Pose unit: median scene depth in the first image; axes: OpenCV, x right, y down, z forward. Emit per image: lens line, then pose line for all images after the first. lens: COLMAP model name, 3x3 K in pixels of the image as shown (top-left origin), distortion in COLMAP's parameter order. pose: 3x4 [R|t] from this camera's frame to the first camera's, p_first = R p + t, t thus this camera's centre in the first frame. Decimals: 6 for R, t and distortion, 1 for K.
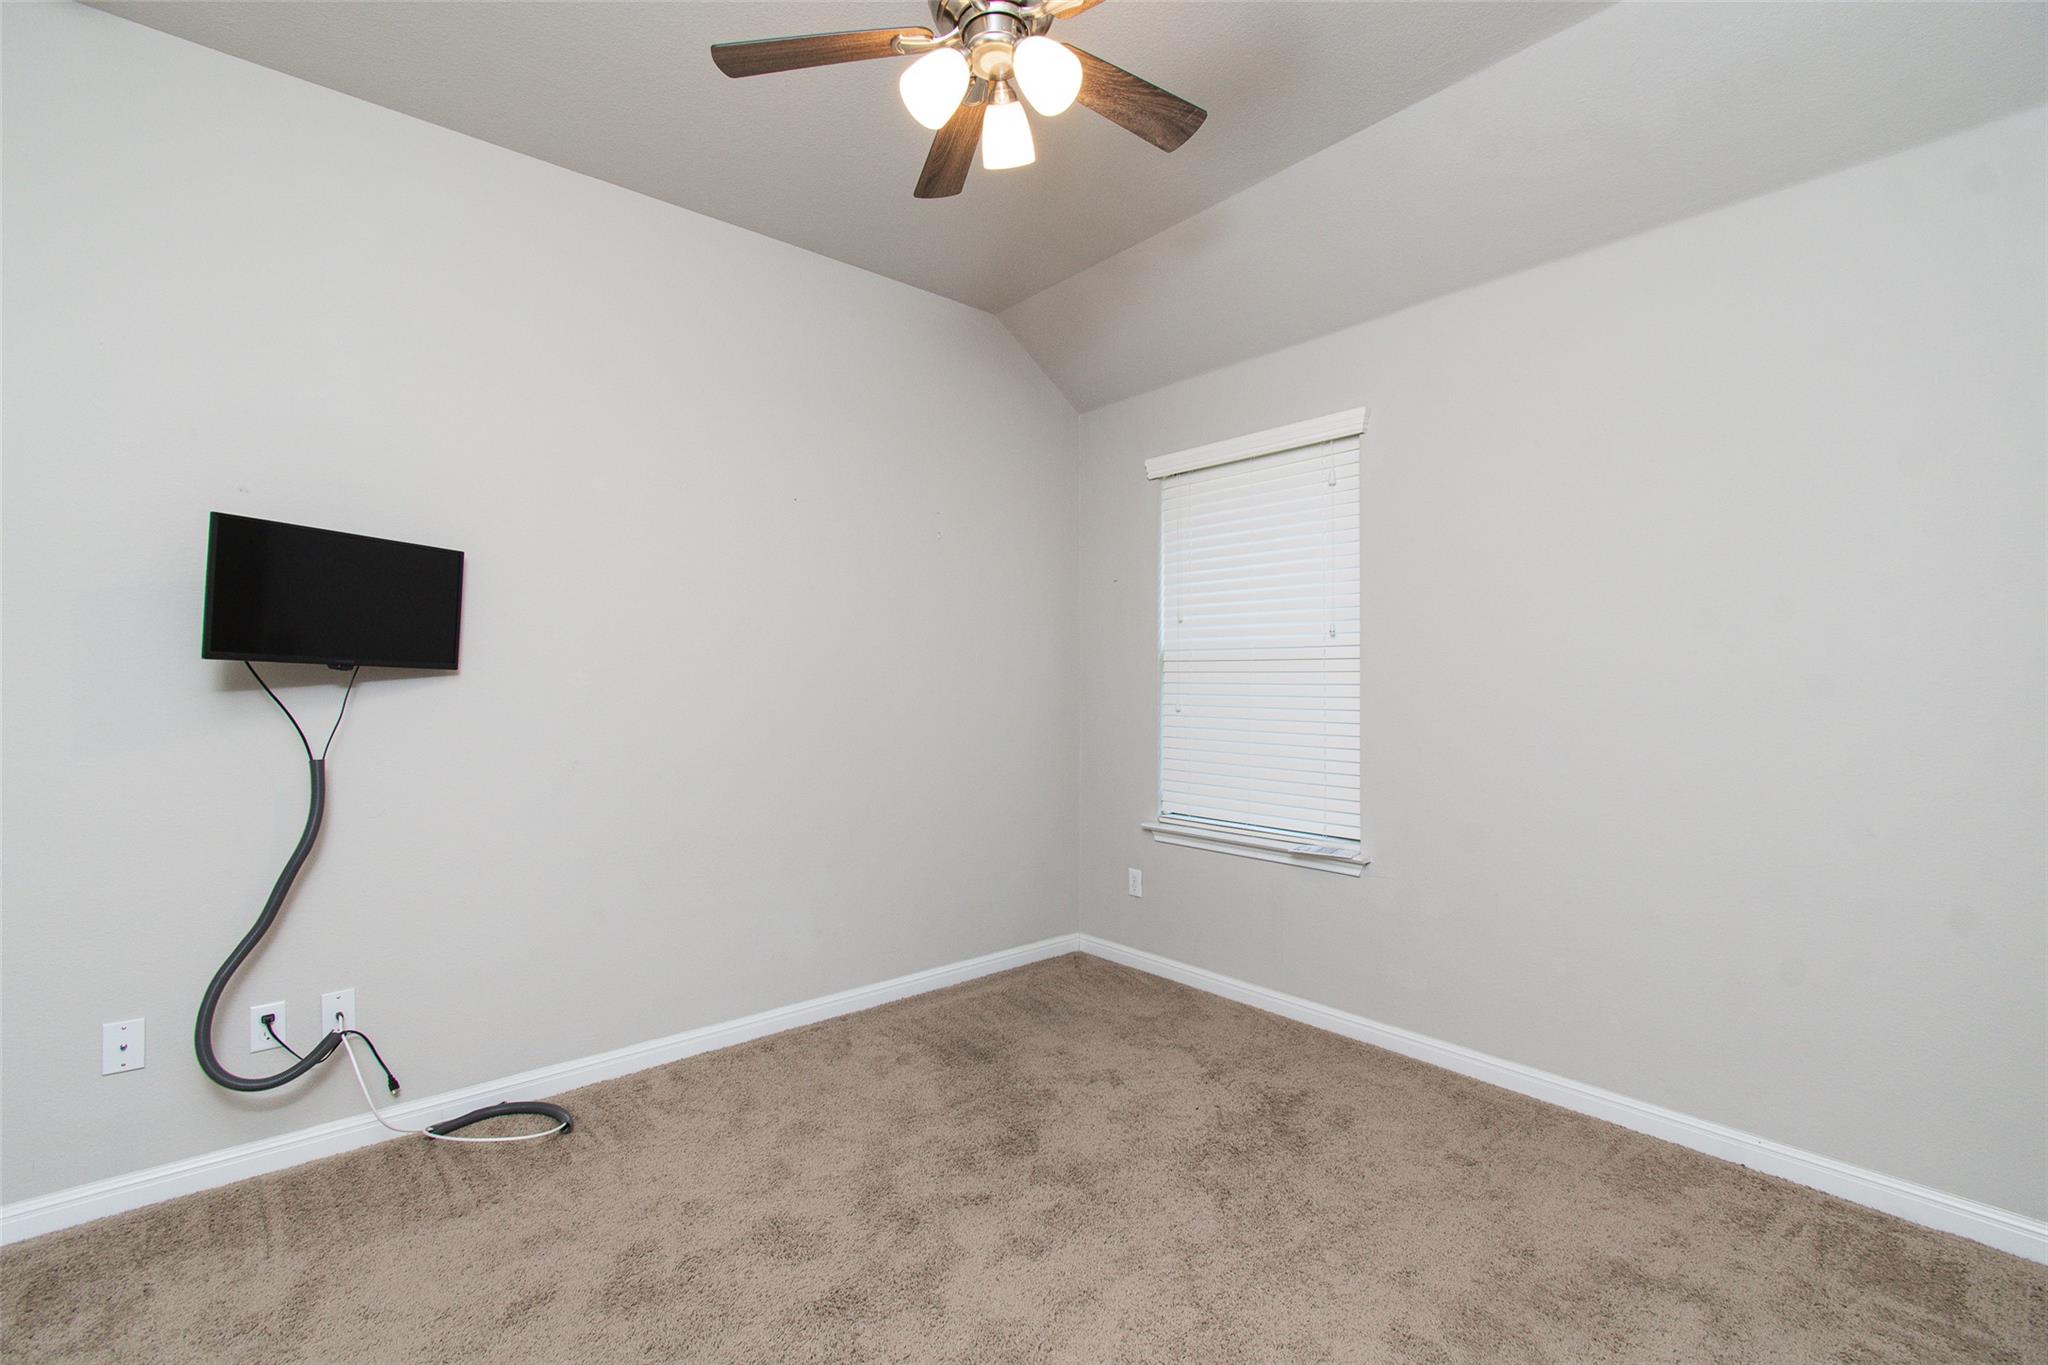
lens RADIAL K [[893.0, 0, 1026.7], [0, 893.0, 687.3], [0, 0, 1]] dist [0.003489, 0.000714]
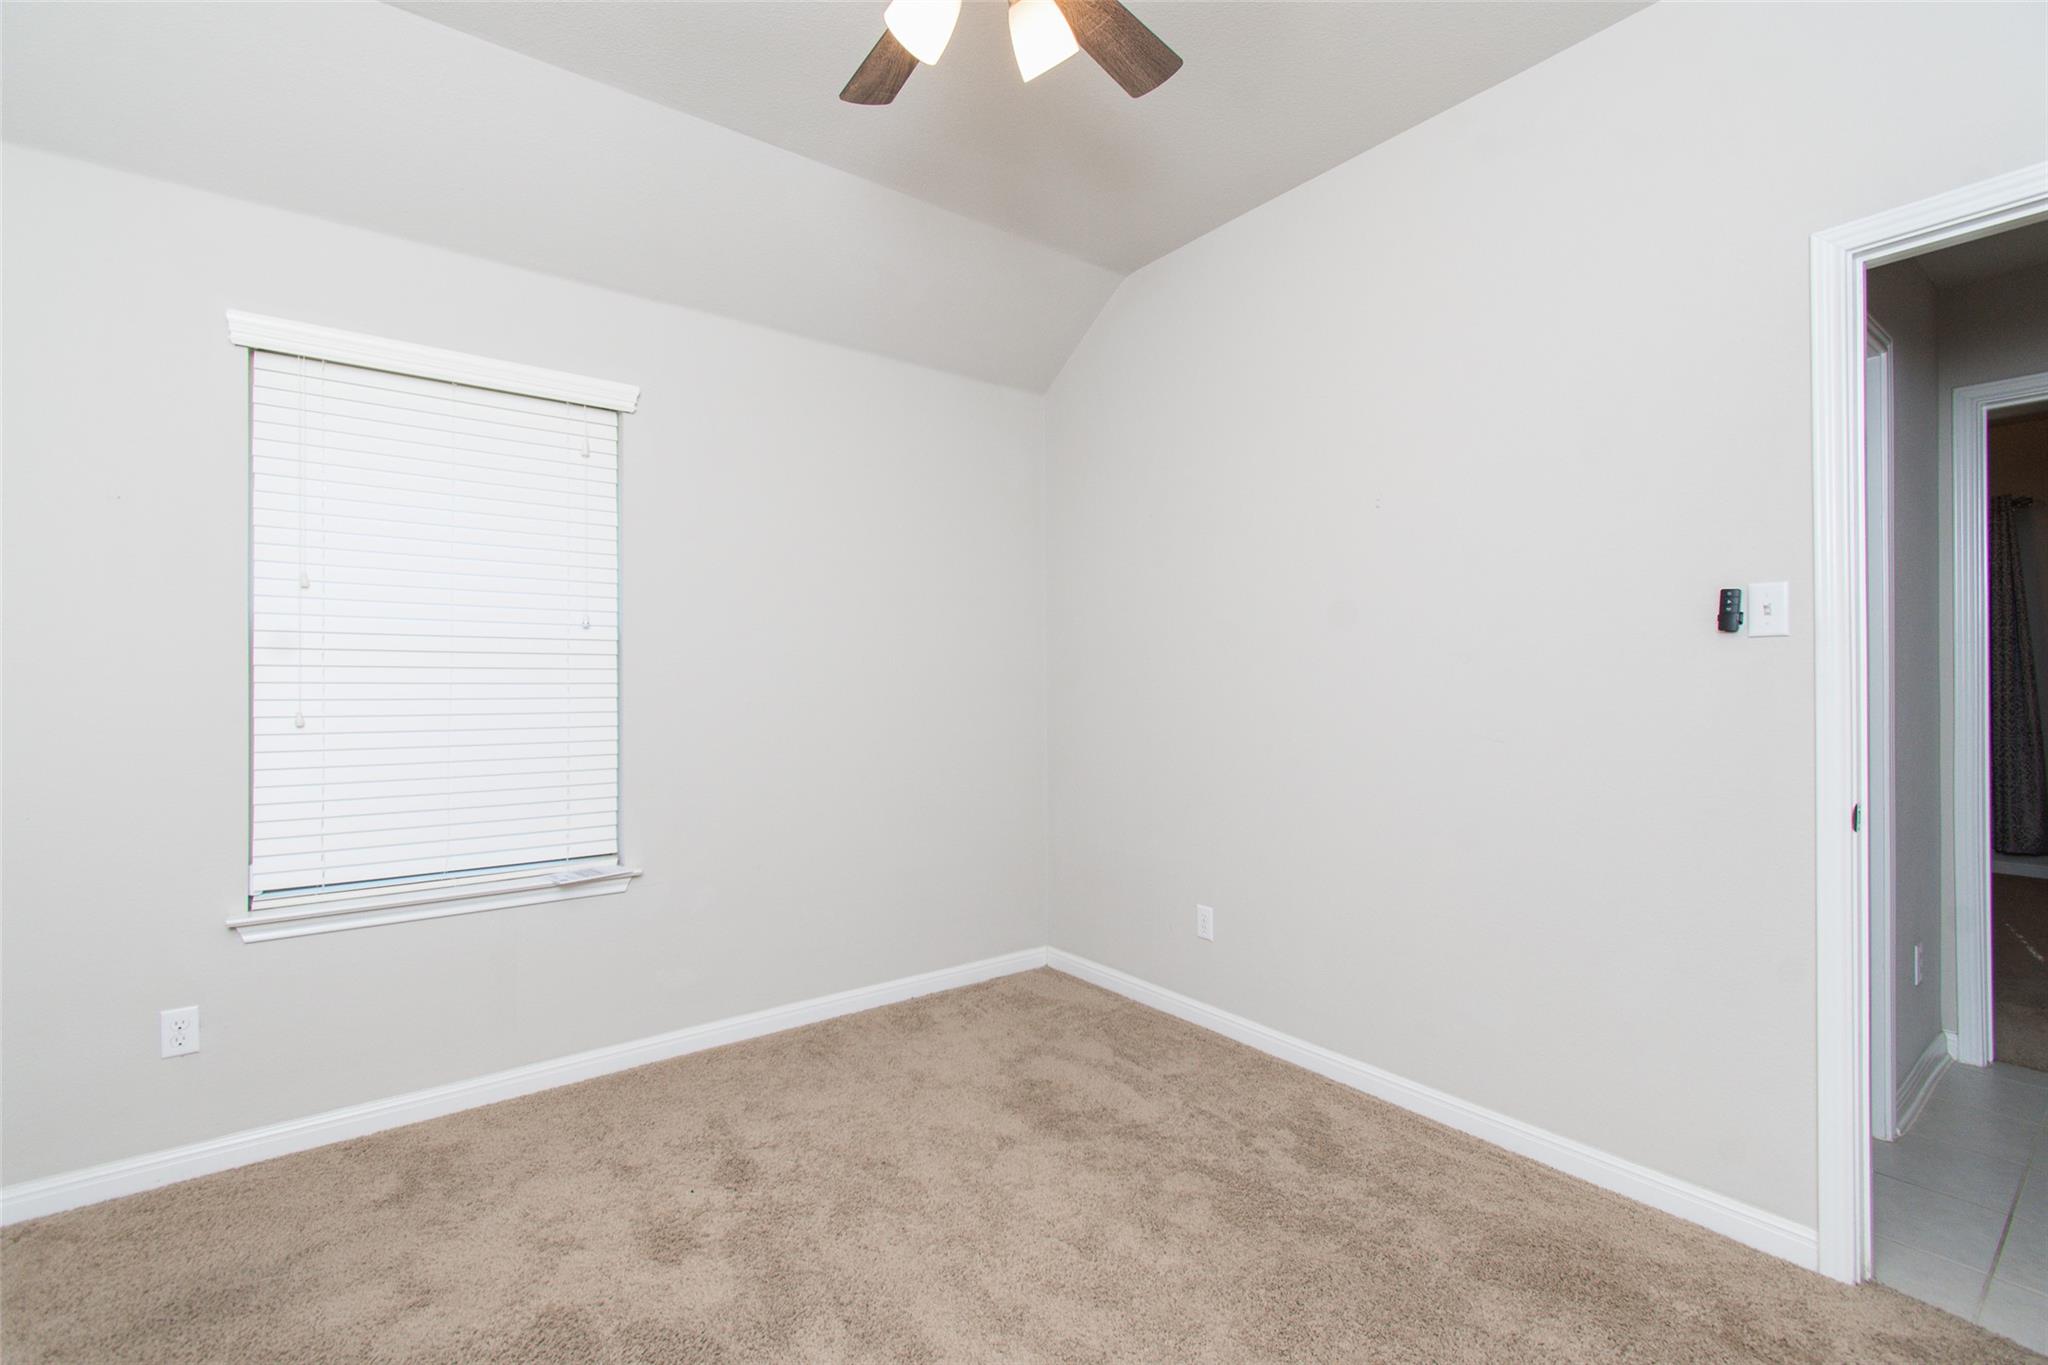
lens RADIAL K [[893.0, 0, 1016.4], [0, 893.0, 680.2], [0, 0, 1]] dist [0.003489, 0.000714]
pose [[0.066791, -0.004022, 0.997759, -0.516846], [0.001102, 0.999992, 0.003957, -0.010024], [-0.997766, 0.000835, 0.066794, 0.527871]]
